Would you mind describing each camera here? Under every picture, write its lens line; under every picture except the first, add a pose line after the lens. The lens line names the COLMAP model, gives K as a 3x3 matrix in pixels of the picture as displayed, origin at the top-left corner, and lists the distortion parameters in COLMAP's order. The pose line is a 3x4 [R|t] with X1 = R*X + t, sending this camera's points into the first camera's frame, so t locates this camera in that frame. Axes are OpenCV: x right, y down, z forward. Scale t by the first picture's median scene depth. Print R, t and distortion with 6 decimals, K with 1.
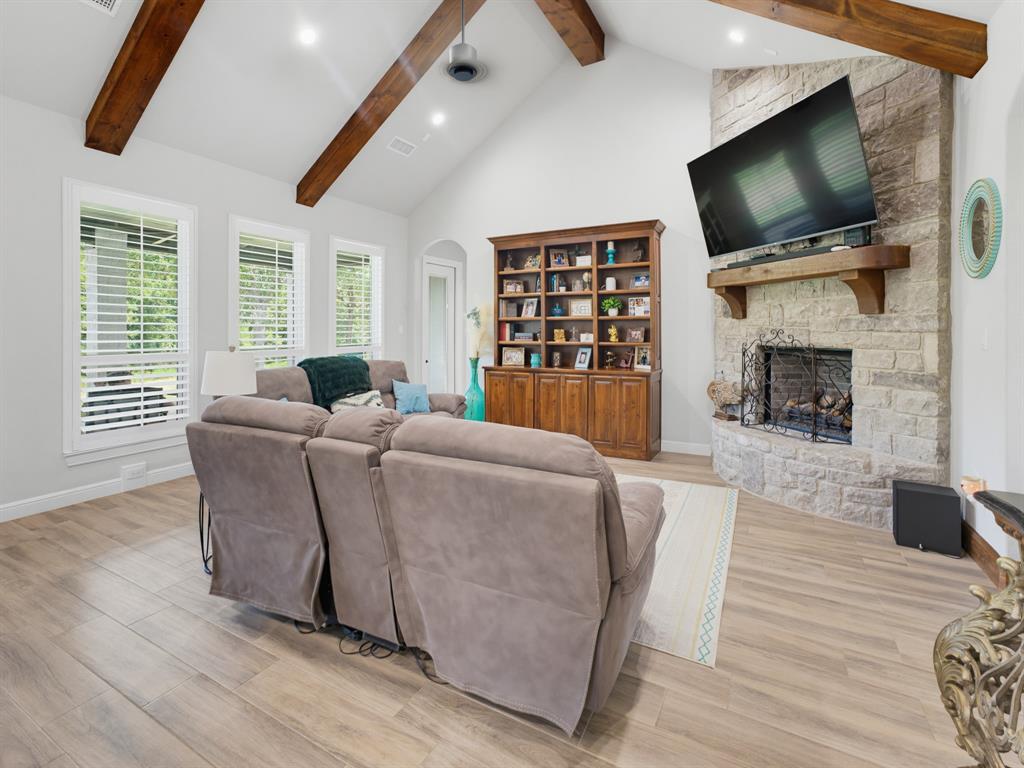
lens RADIAL K [[470.2, 0, 511.9], [0, 470.2, 332.2], [0, 0, 1]] dist [-0.059991, 0.000233]
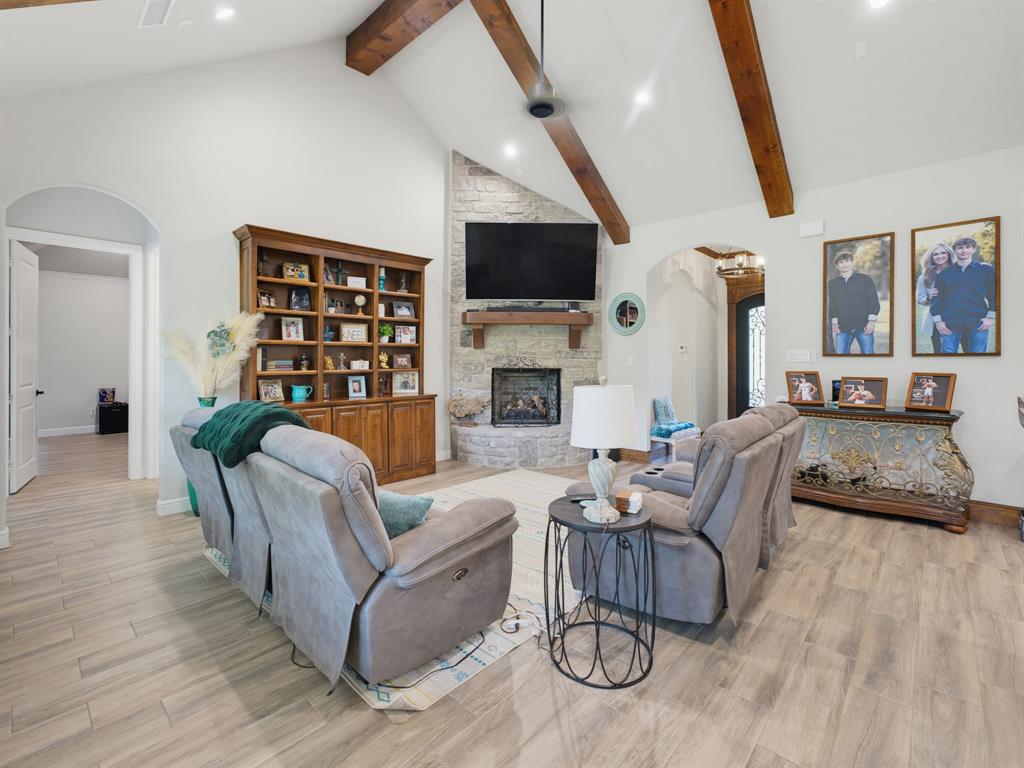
lens RADIAL K [[473.7, 0, 511.9], [0, 473.7, 356.4], [0, 0, 1]] dist [-0.067142, -0.000085]
pose [[0.266139, -0.003385, 0.963929, -0.714301], [-0.003459, 0.999984, 0.004466, -0.010981], [-0.963928, -0.004523, 0.266123, 0.486759]]
